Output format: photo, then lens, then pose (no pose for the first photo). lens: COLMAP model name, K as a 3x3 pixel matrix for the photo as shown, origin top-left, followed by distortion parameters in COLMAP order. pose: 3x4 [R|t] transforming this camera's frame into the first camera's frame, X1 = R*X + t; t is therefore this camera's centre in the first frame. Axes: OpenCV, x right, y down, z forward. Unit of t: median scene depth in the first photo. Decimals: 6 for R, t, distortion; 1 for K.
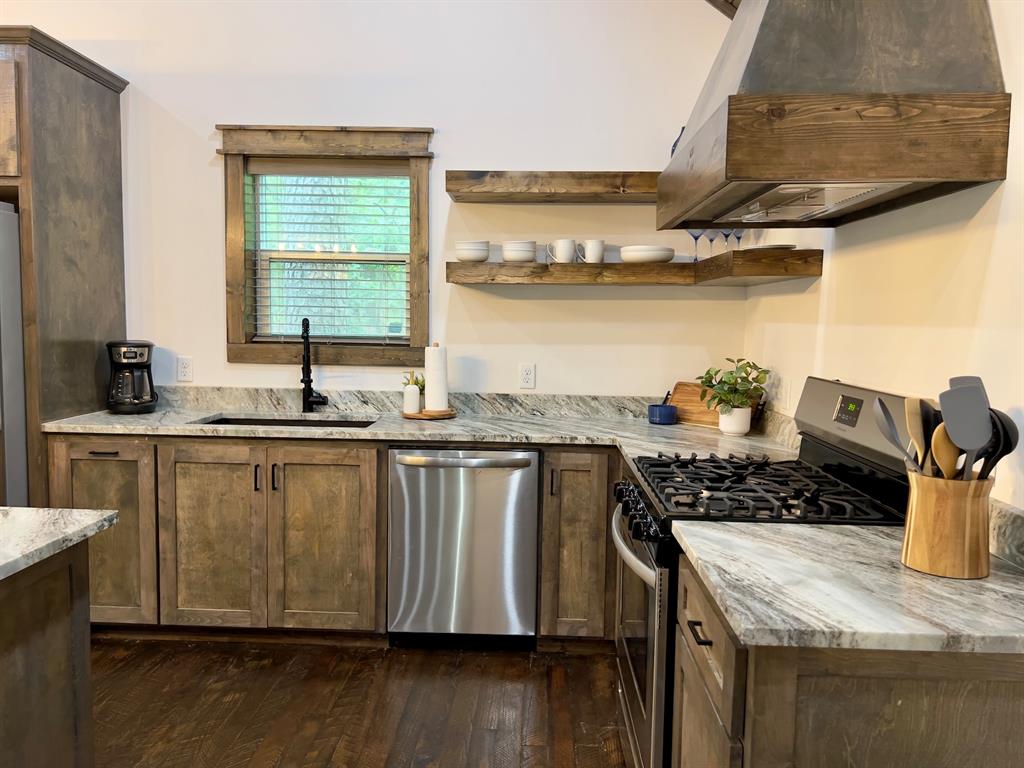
lens RADIAL K [[767.2, 0, 510.3], [0, 767.2, 389.7], [0, 0, 1]] dist [0.066993, -0.080294]
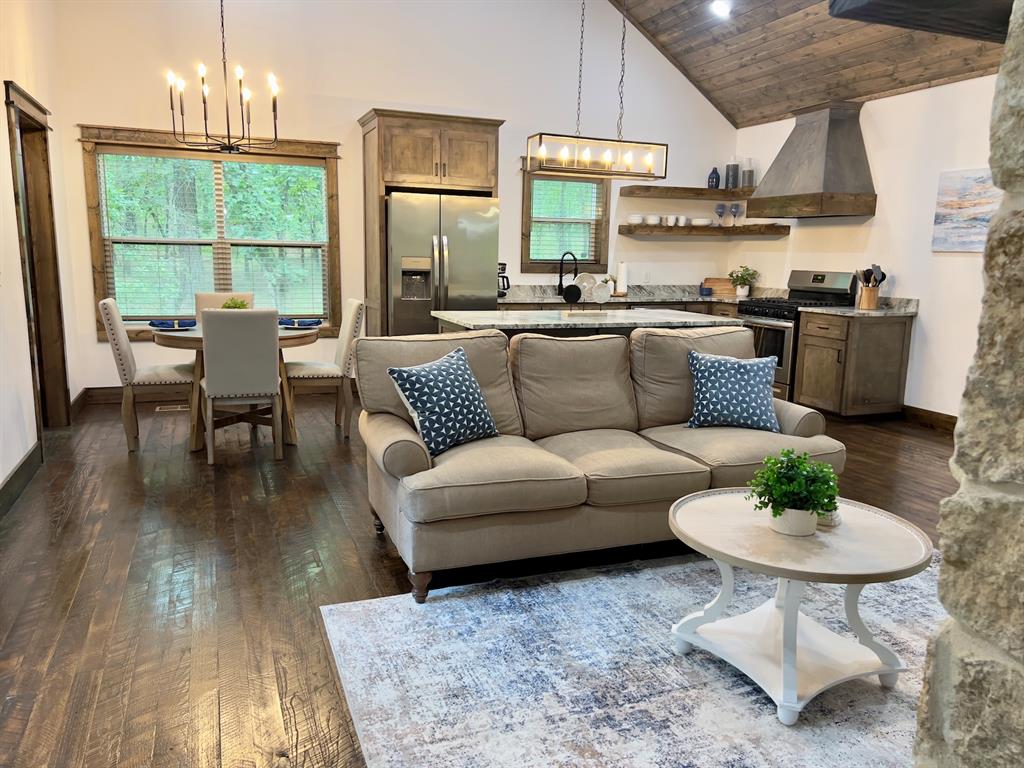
lens RADIAL K [[767.2, 0, 511.8], [0, 767.2, 389.1], [0, 0, 1]] dist [0.066993, -0.080294]
pose [[0.920002, -0.069569, 0.385689, -1.273201], [0.035017, 0.994774, 0.095905, 0.081709], [-0.390346, -0.074727, 0.917631, -0.952363]]
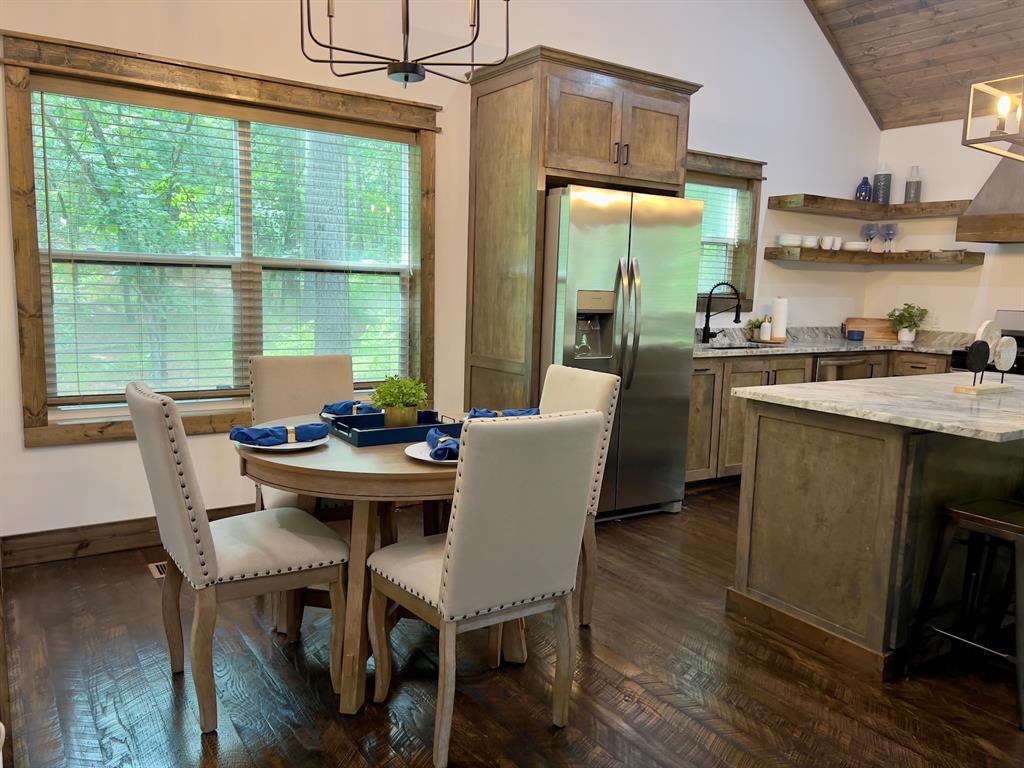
lens RADIAL K [[767.2, 0, 517.5], [0, 767.2, 390.3], [0, 0, 1]] dist [0.066993, -0.080294]
pose [[0.808590, -0.075434, 0.583517, -1.519840], [0.041085, 0.996565, 0.071899, -0.002849], [-0.586937, -0.034163, 0.808912, -0.018215]]
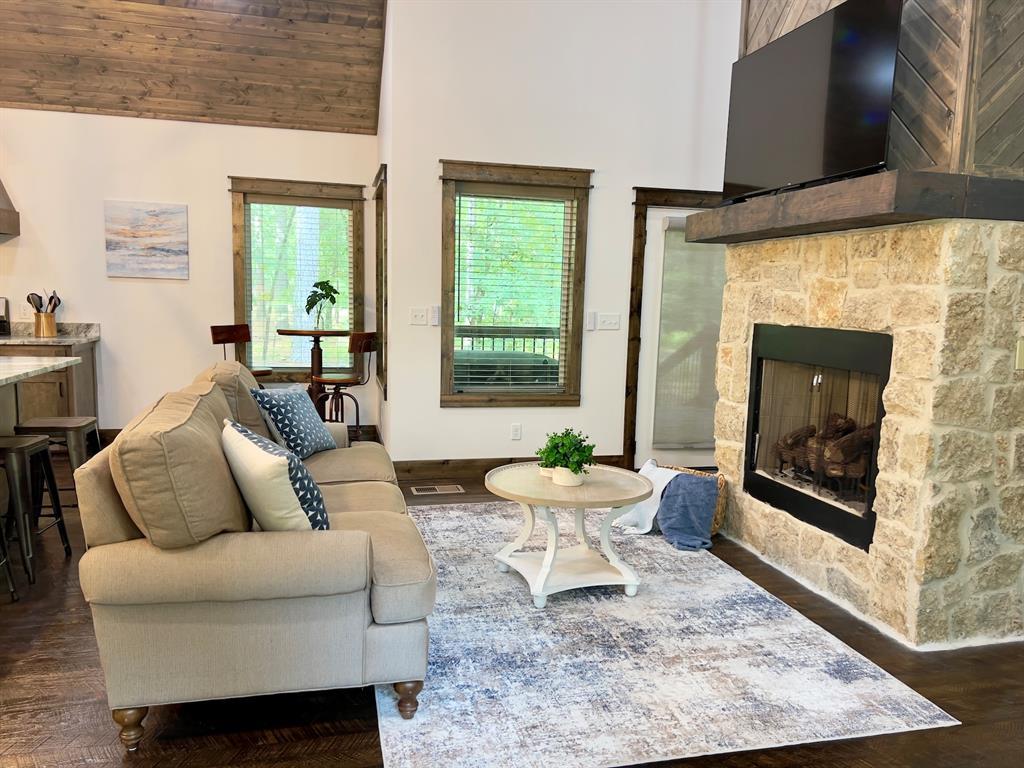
lens RADIAL K [[767.2, 0, 515.1], [0, 767.2, 388.6], [0, 0, 1]] dist [0.066993, -0.080294]
pose [[-0.273964, -0.141427, 0.951284, -1.700740], [0.058993, 0.984795, 0.163399, -0.008170], [-0.959929, 0.100884, -0.261455, -0.103087]]
